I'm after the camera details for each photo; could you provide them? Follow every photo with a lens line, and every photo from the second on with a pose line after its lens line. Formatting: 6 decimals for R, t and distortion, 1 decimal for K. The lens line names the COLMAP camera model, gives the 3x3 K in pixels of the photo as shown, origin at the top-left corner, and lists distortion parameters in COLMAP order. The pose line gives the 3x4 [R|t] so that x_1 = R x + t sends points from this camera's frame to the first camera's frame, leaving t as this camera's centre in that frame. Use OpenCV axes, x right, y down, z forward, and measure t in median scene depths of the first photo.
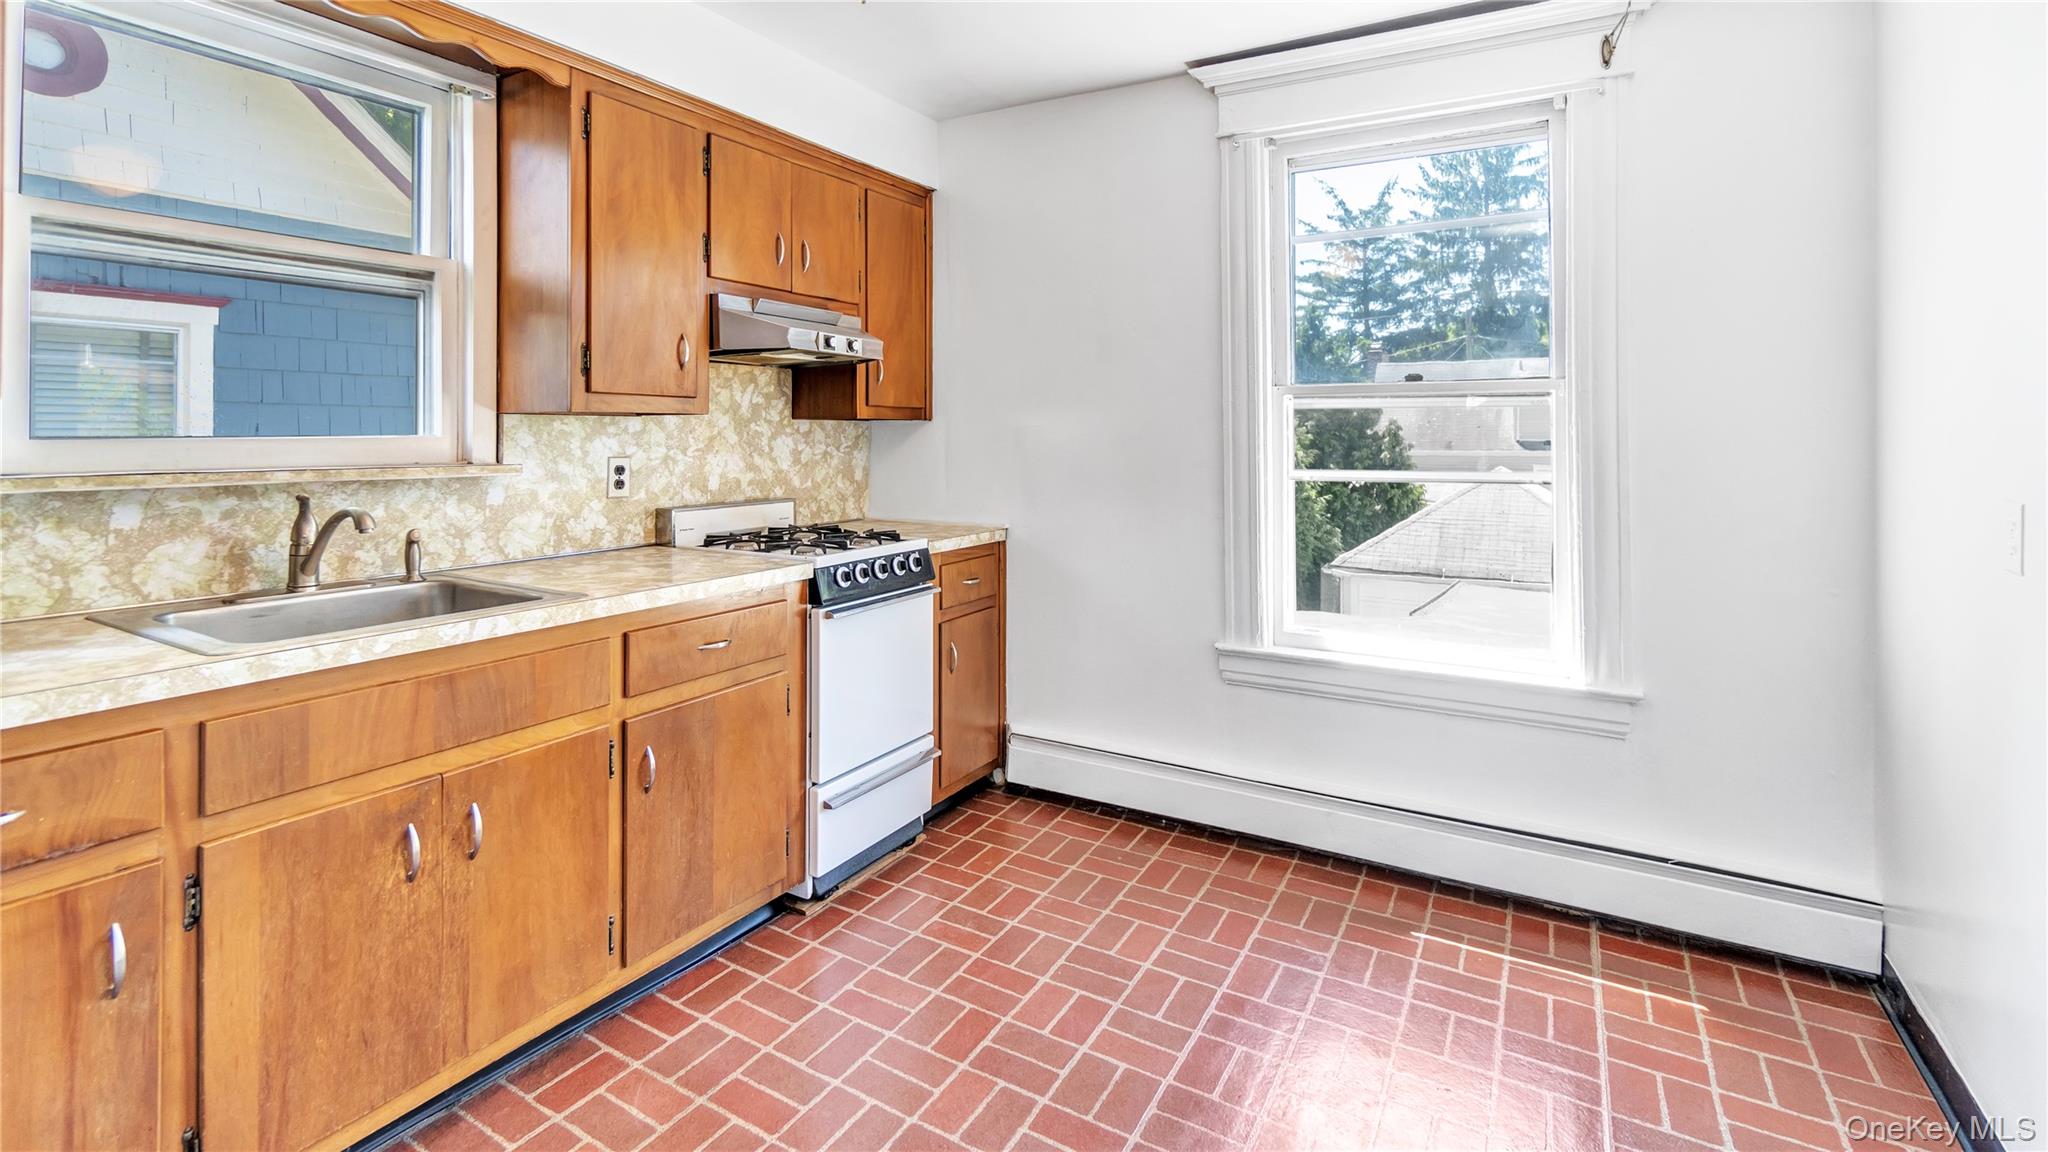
lens RADIAL K [[908.9, 0, 1008.8], [0, 908.9, 612.7], [0, 0, 1]] dist [-0.003237, -0.000935]
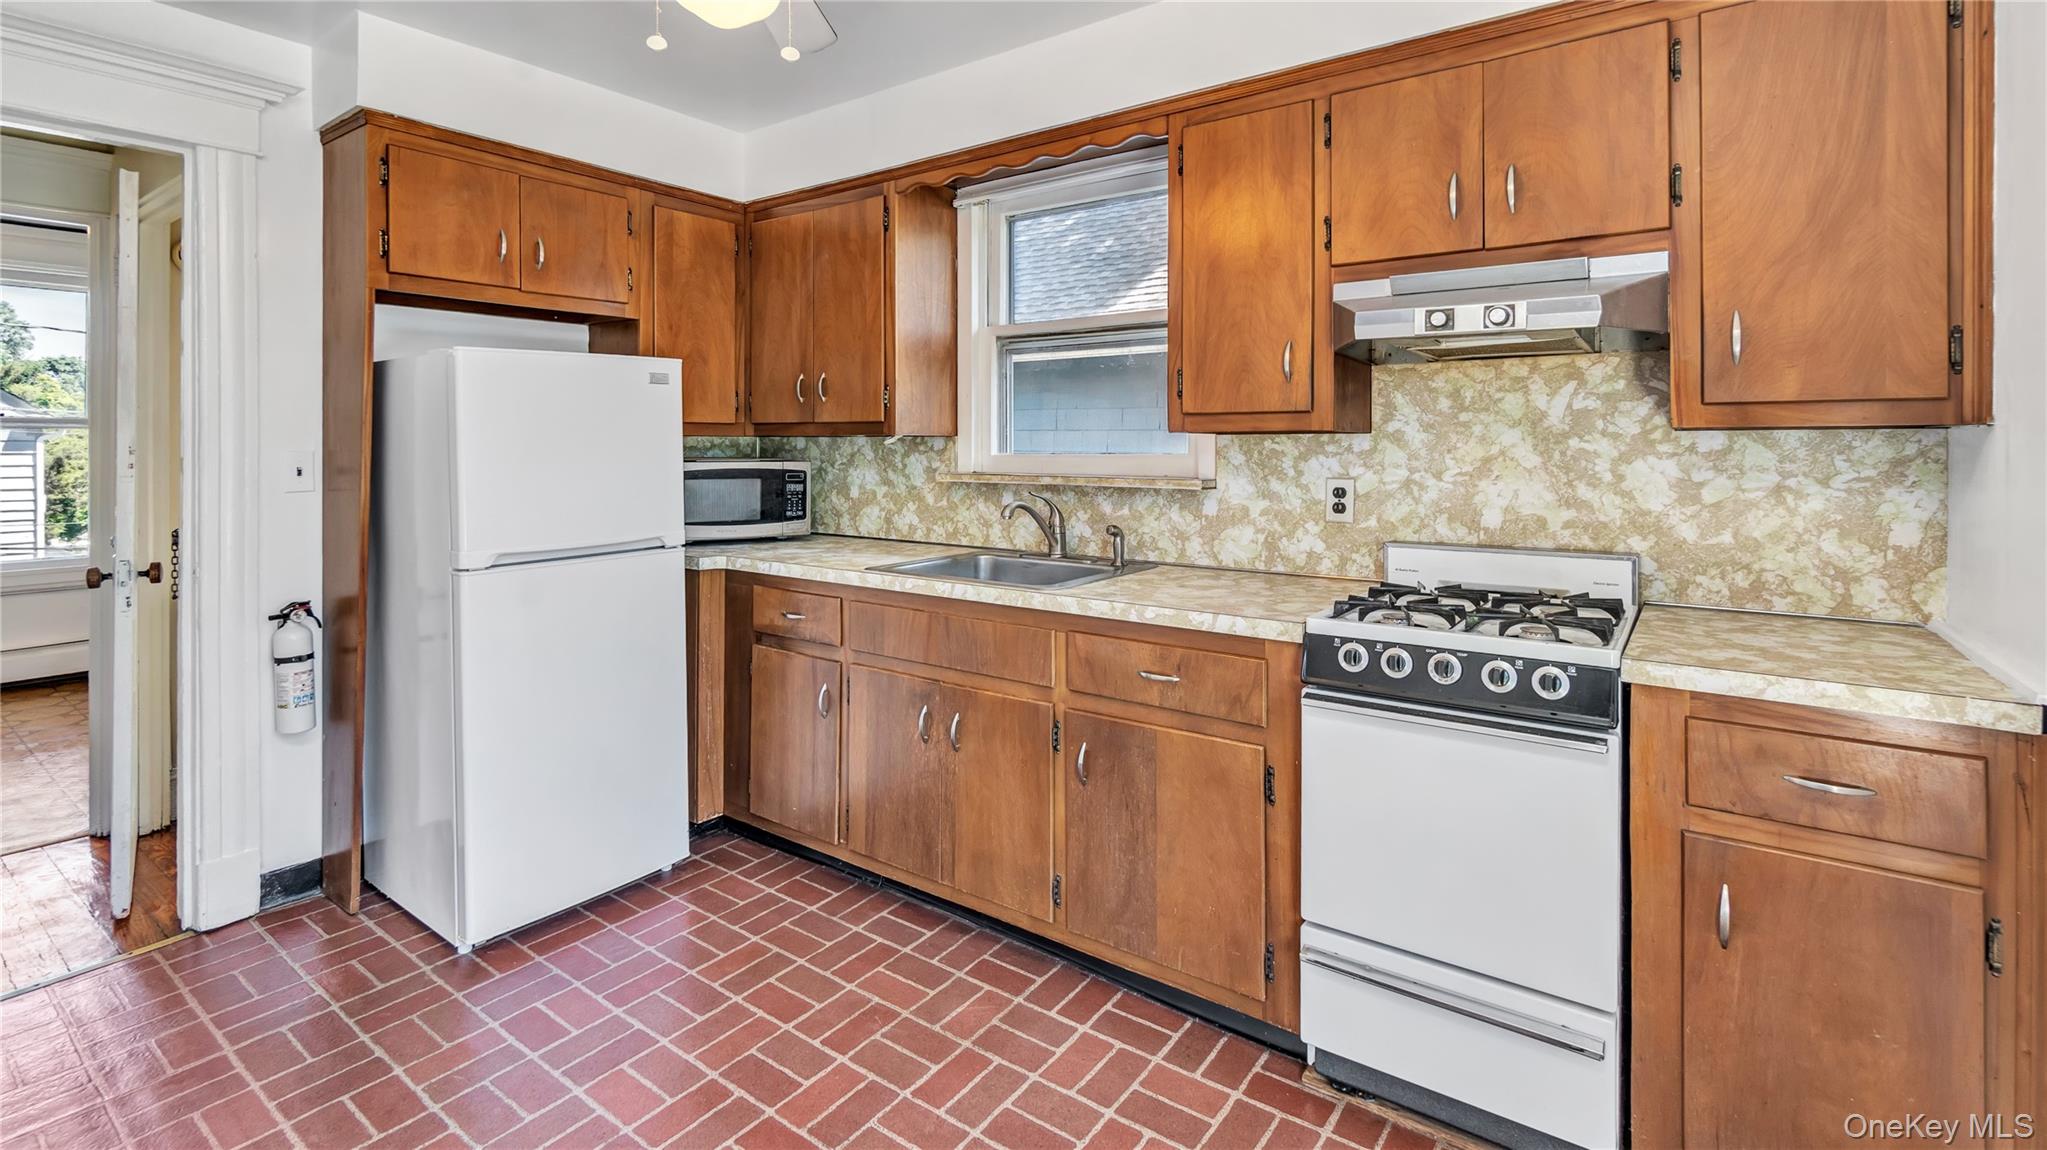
lens RADIAL K [[885.6, 0, 1023.5], [0, 885.6, 575.0], [0, 0, 1]] dist [-0.008036, 0.003618]
pose [[-0.081098, 0.138046, -0.987100, 0.481885], [-0.193150, 0.969411, 0.151441, -0.149013], [0.977812, 0.202940, -0.051954, 0.748110]]
